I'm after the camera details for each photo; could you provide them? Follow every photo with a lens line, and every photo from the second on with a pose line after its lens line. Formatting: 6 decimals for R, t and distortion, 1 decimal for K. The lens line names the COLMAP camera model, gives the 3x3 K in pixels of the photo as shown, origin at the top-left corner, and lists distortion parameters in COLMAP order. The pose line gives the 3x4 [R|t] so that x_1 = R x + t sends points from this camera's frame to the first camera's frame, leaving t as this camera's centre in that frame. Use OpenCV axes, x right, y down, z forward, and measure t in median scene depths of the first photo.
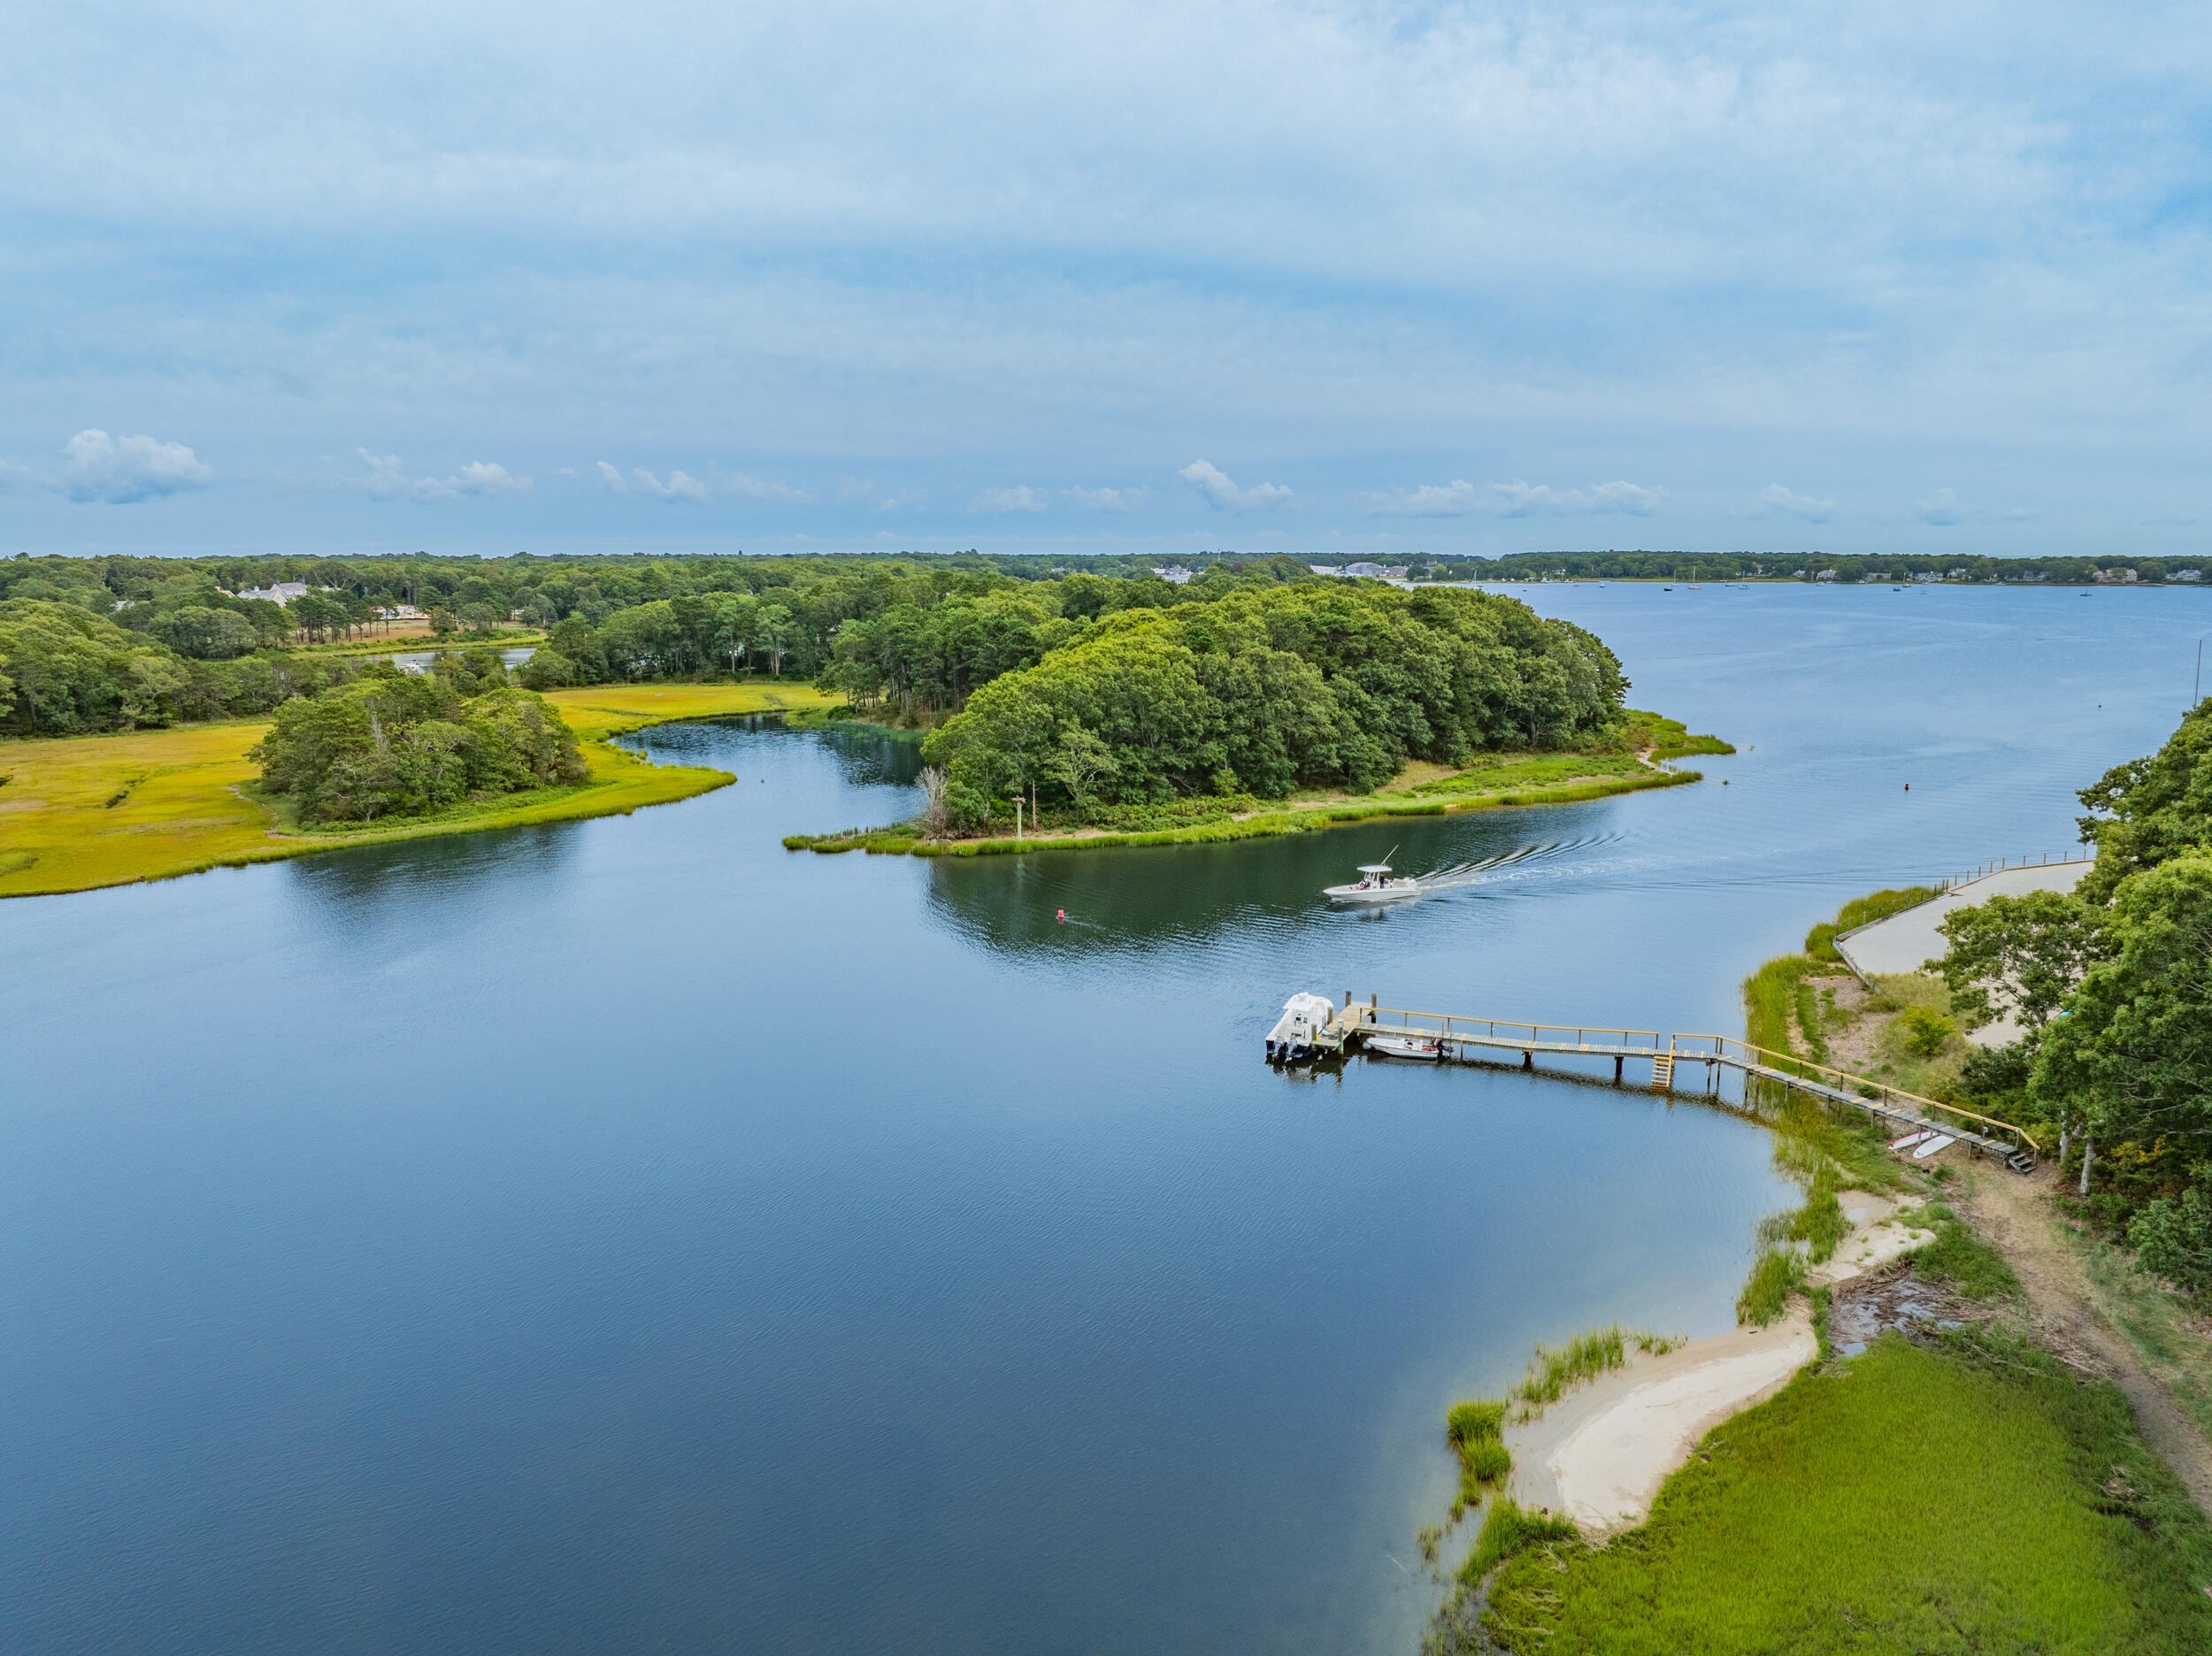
lens RADIAL K [[1557.8, 0, 1102.0], [0, 1557.8, 832.5], [0, 0, 1]] dist [-0.010810, -0.035502]
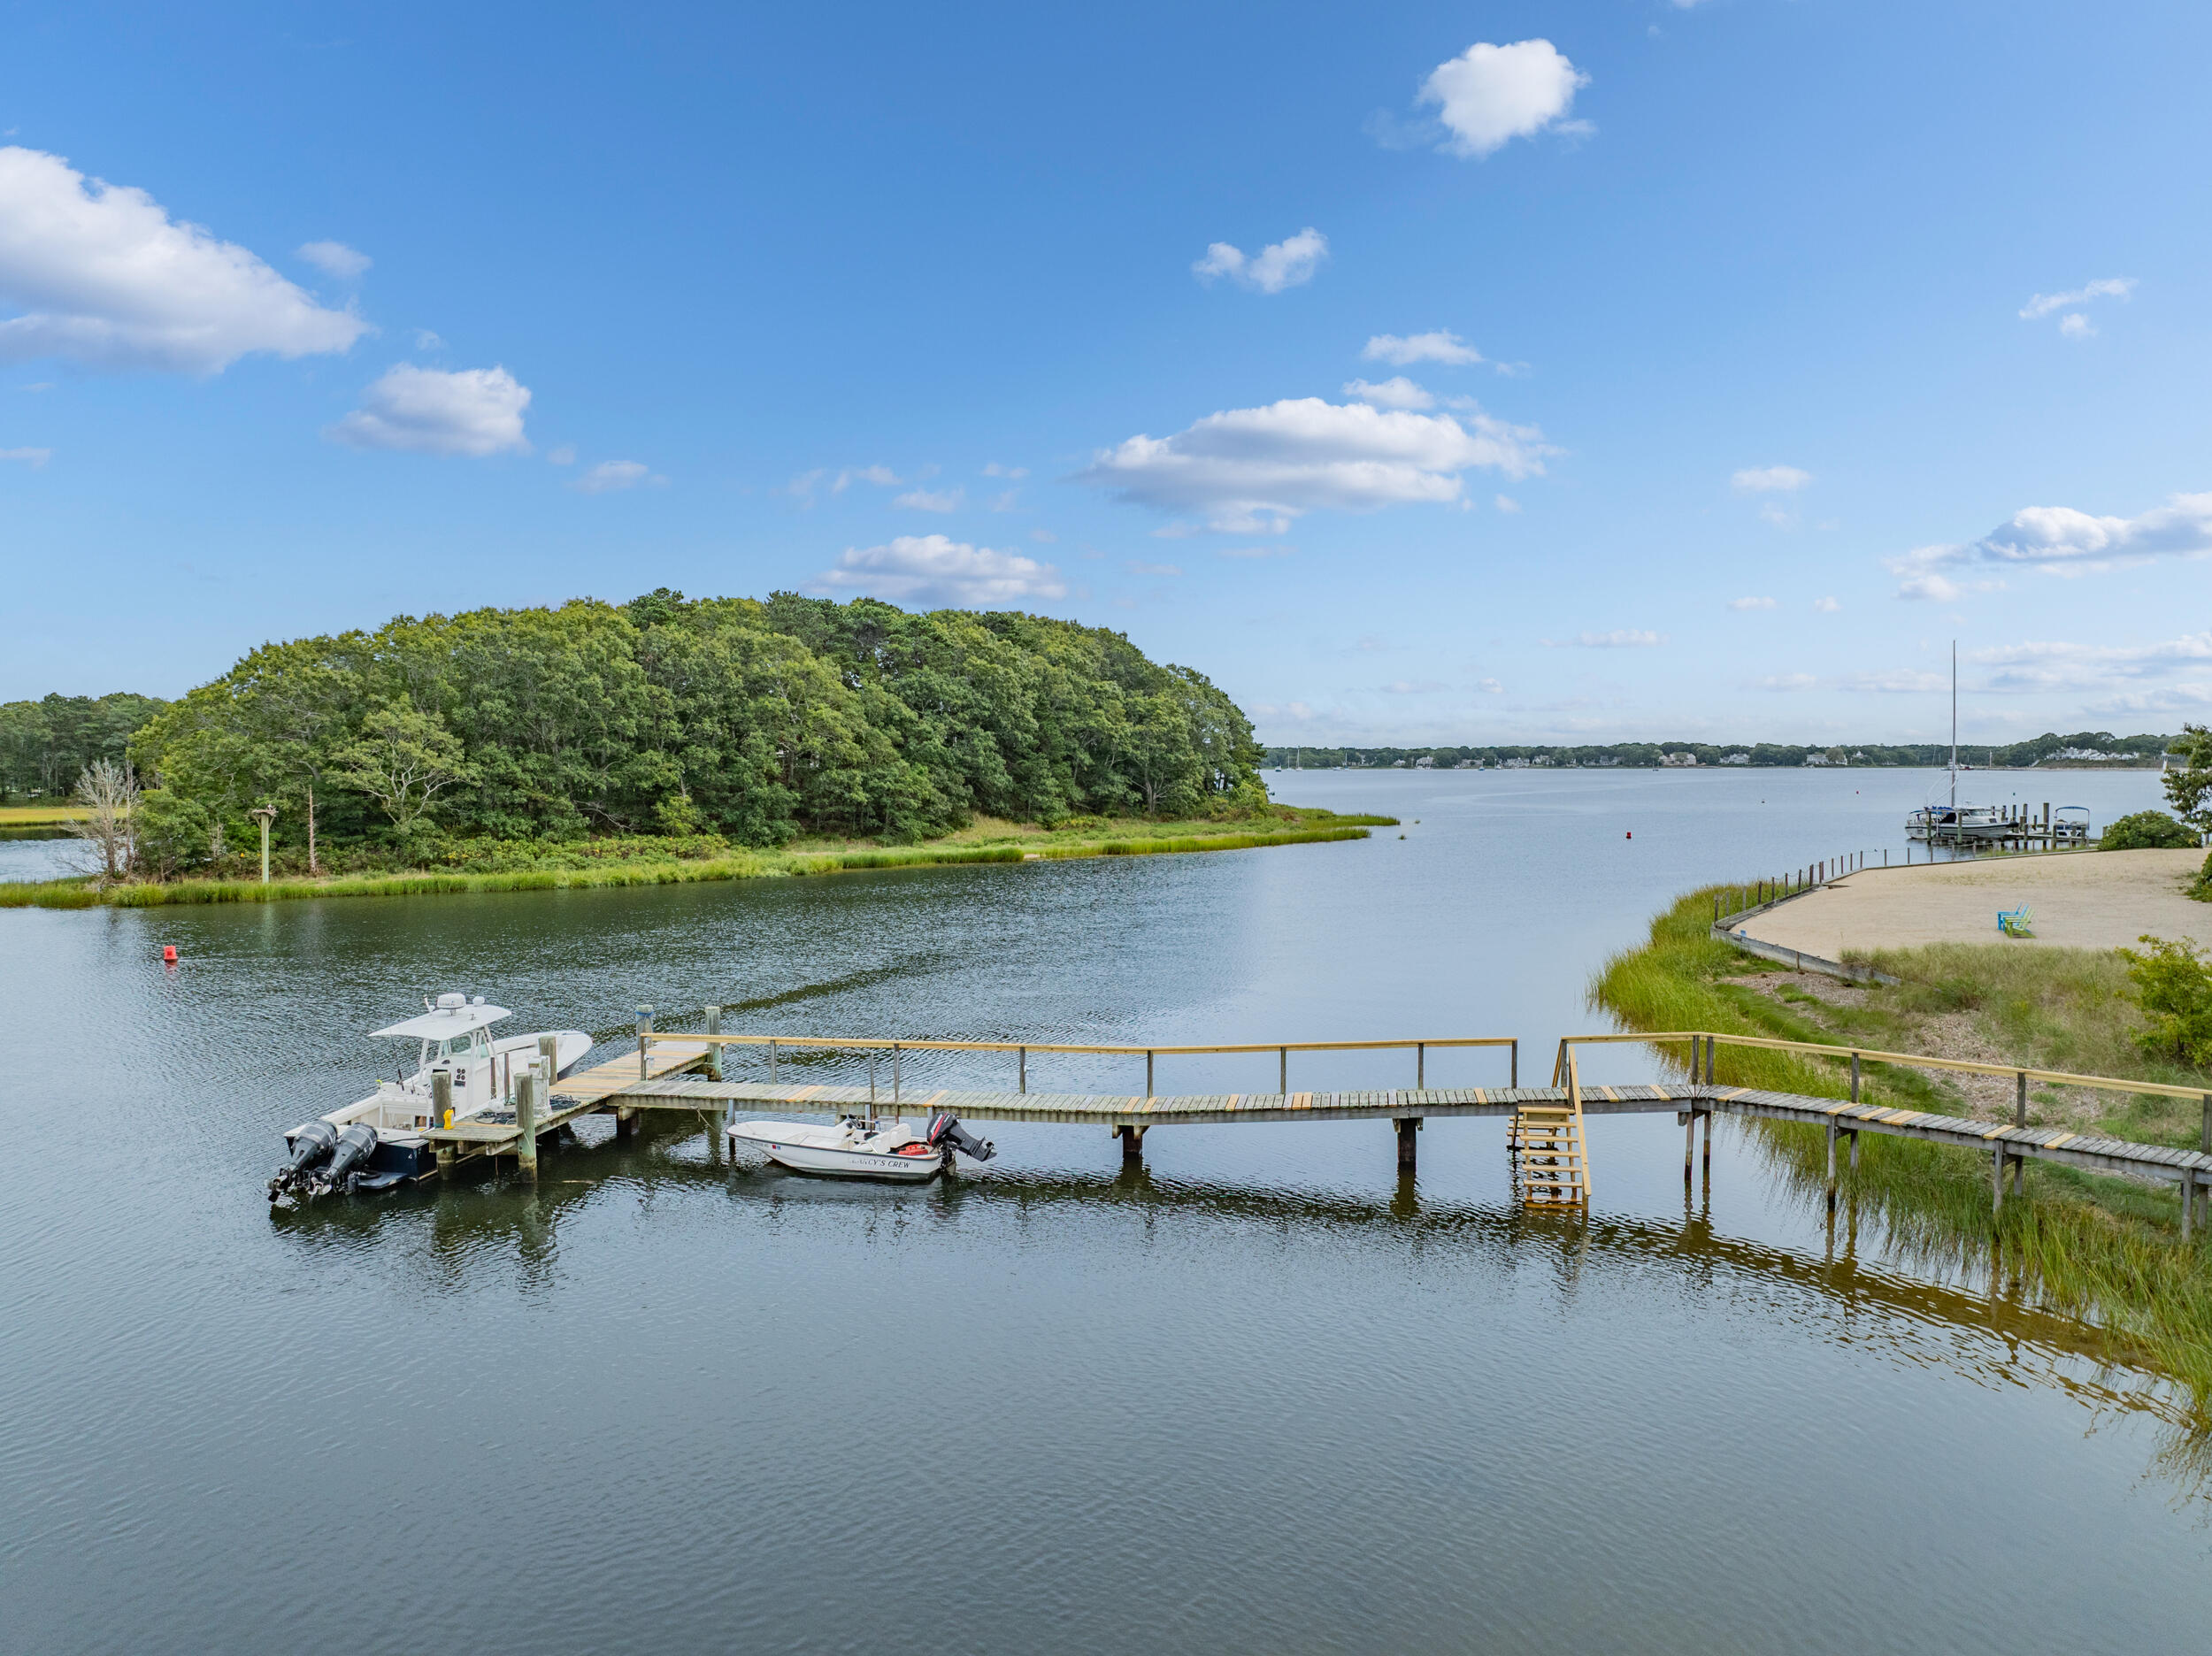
lens RADIAL K [[1557.8, 0, 1102.0], [0, 1557.8, 832.5], [0, 0, 1]] dist [-0.010810, -0.035502]
pose [[0.972633, -0.005691, 0.232278, 0.093476], [0.036819, 0.990844, -0.129895, 0.058922], [-0.229412, 0.134893, 0.963937, 0.329930]]
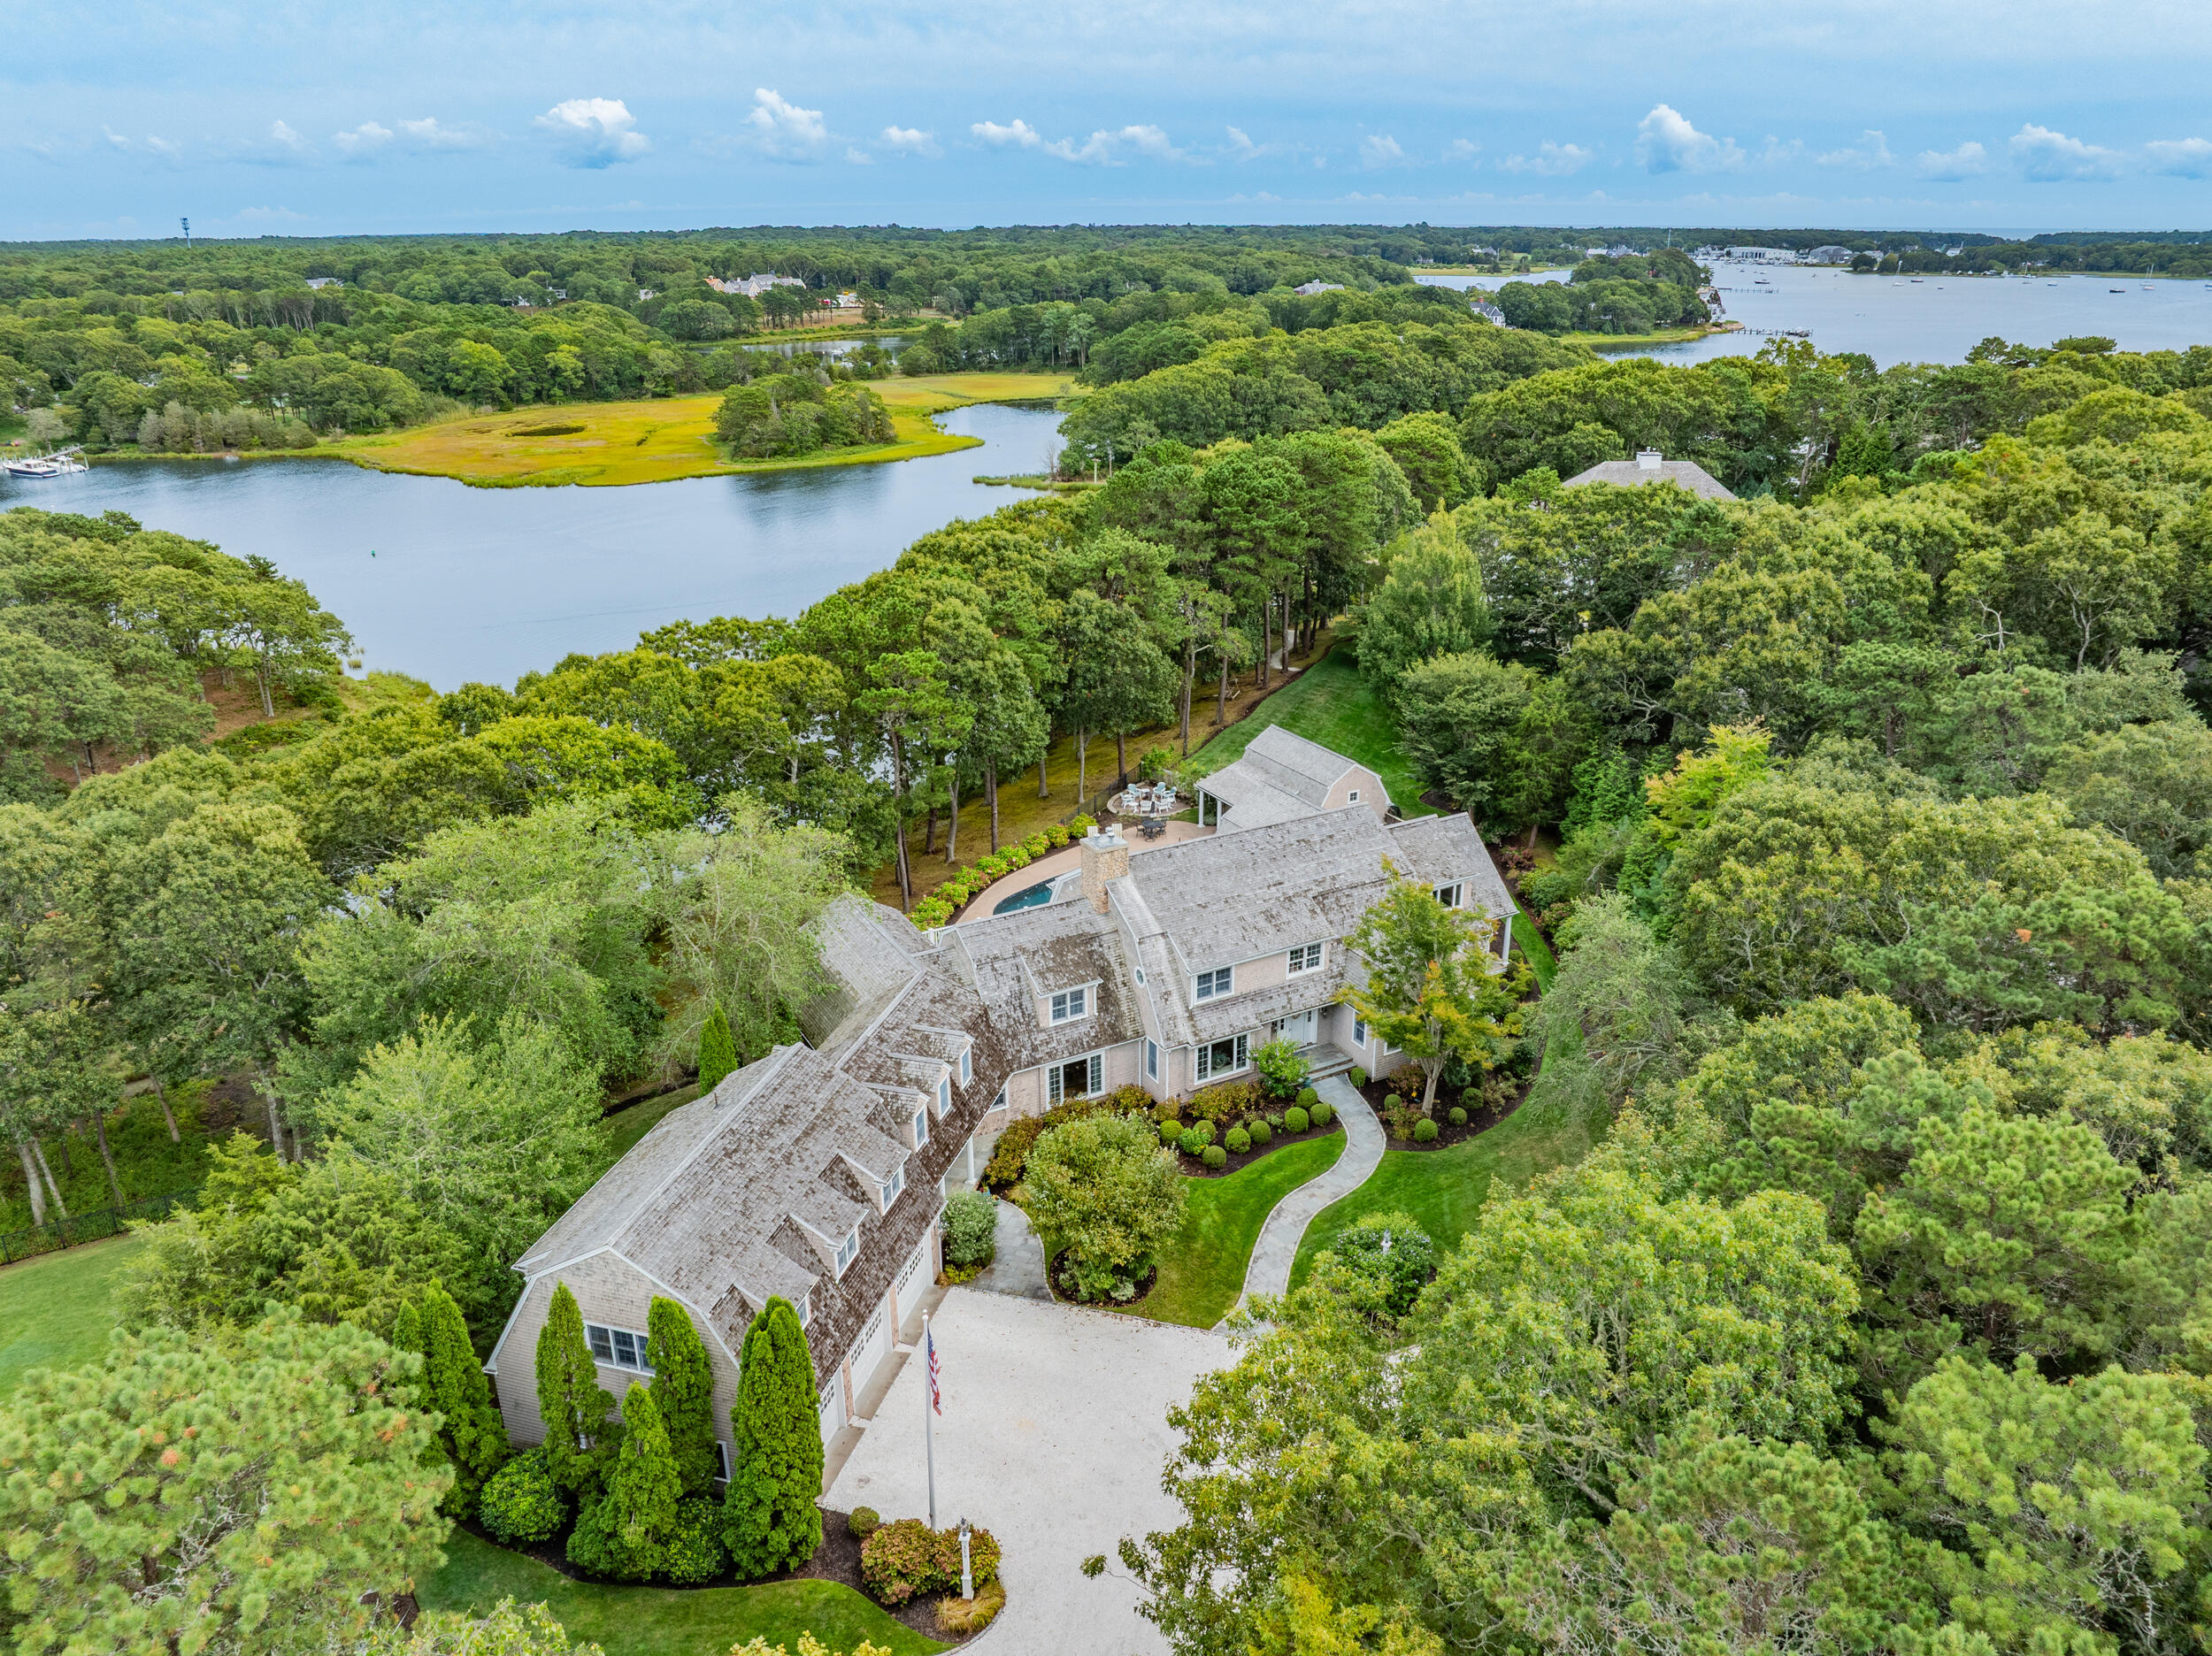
lens RADIAL K [[1557.8, 0, 1102.0], [0, 1557.8, 832.5], [0, 0, 1]] dist [-0.010810, -0.035502]
pose [[0.958197, 0.106868, -0.265402, 0.392818], [-0.052034, 0.977244, 0.205639, 0.023758], [0.281339, -0.183233, 0.941952, -0.621035]]
